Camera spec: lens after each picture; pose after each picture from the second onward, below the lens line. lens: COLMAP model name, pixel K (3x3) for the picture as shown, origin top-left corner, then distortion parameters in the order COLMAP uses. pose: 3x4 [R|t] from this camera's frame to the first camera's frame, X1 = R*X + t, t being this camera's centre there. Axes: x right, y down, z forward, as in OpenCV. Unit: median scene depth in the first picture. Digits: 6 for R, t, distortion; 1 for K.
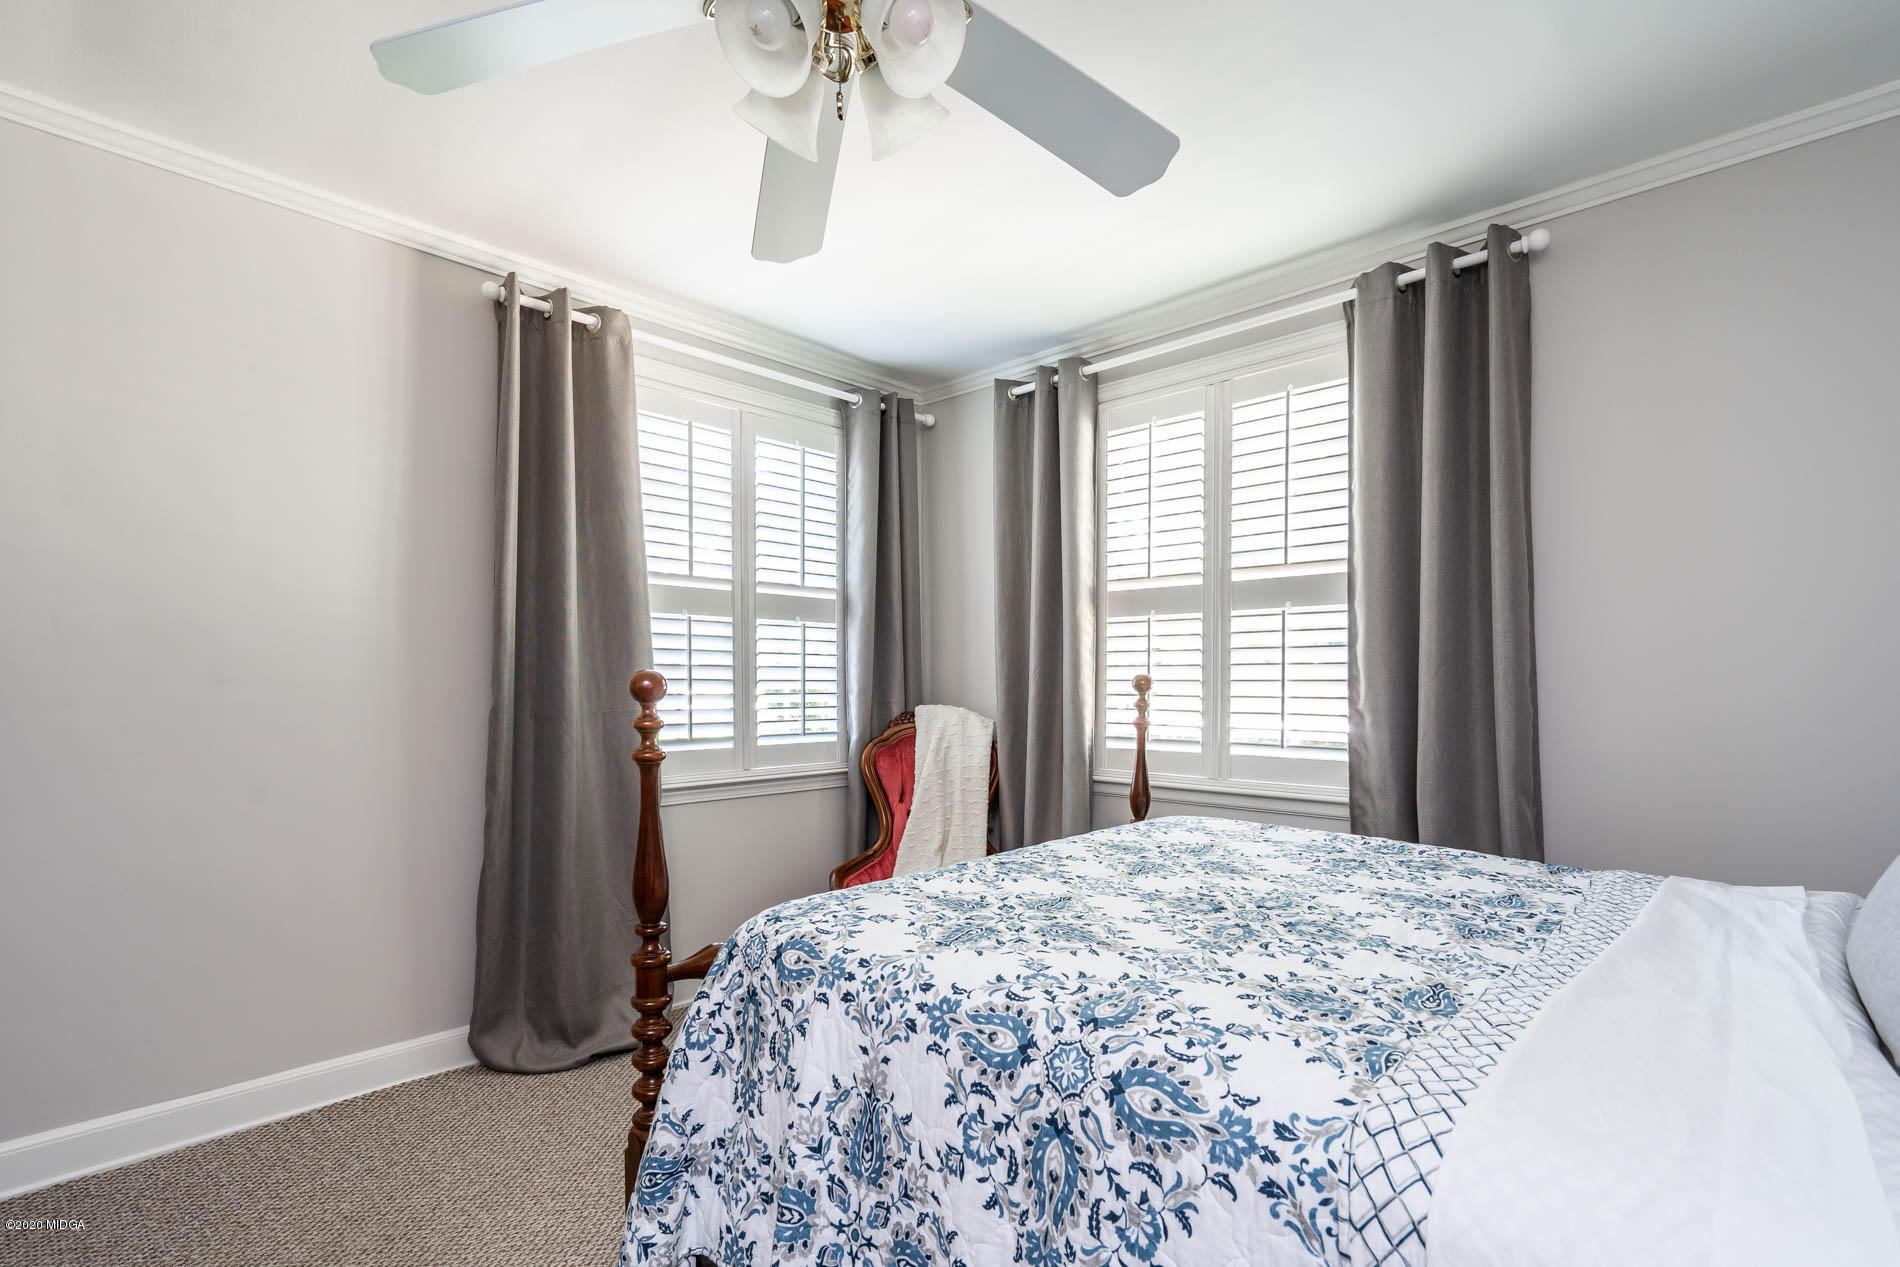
lens RADIAL K [[867.8, 0, 901.2], [0, 867.8, 724.0], [0, 0, 1]] dist [-0.003940, 0.001447]
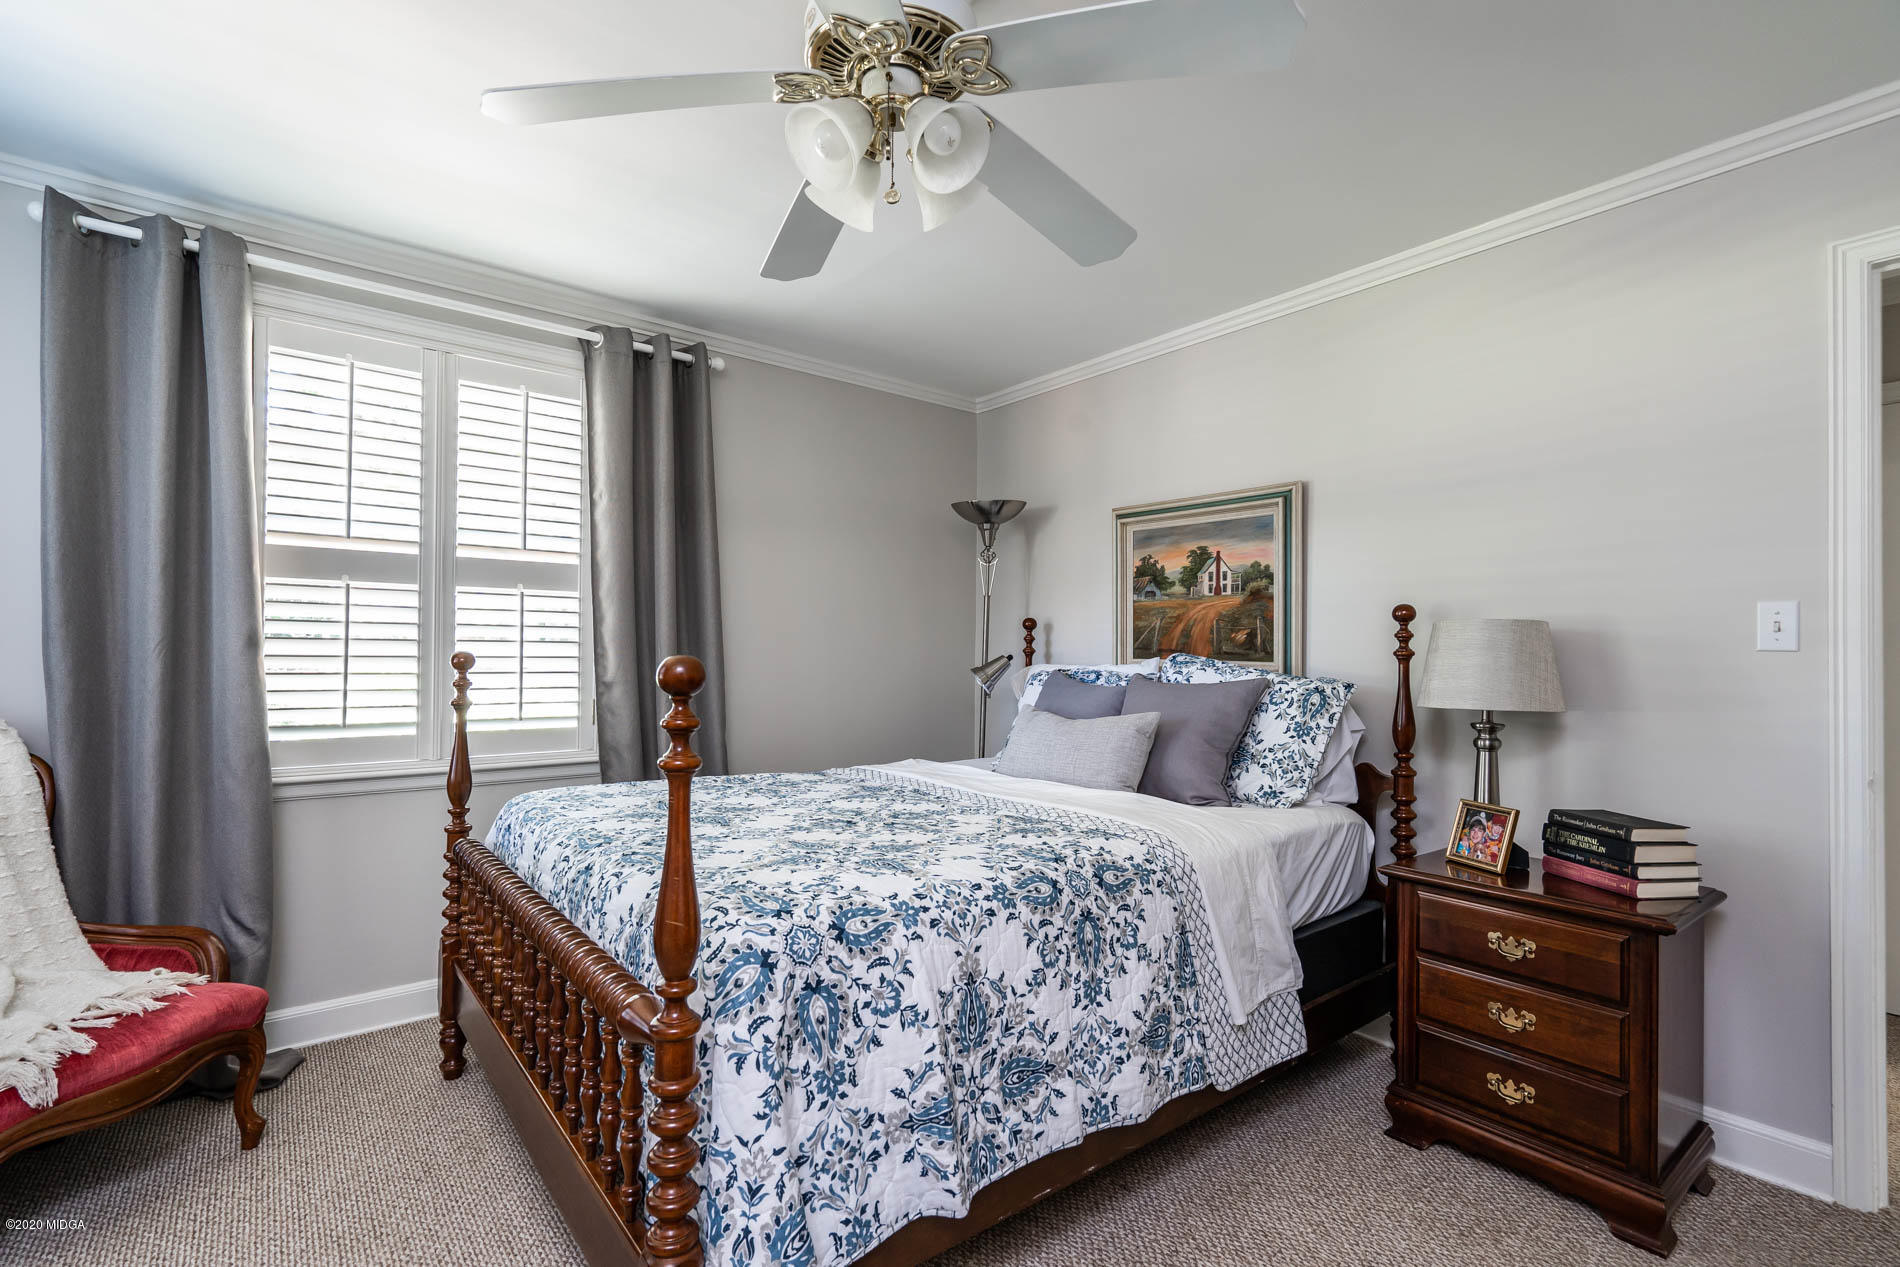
lens RADIAL K [[867.8, 0, 946.5], [0, 867.8, 643.9], [0, 0, 1]] dist [-0.003940, 0.001447]
pose [[0.138272, 0.010320, 0.990341, -1.265942], [0.042269, 0.998973, -0.016311, -0.062418], [-0.989492, 0.044117, 0.137694, 0.776296]]
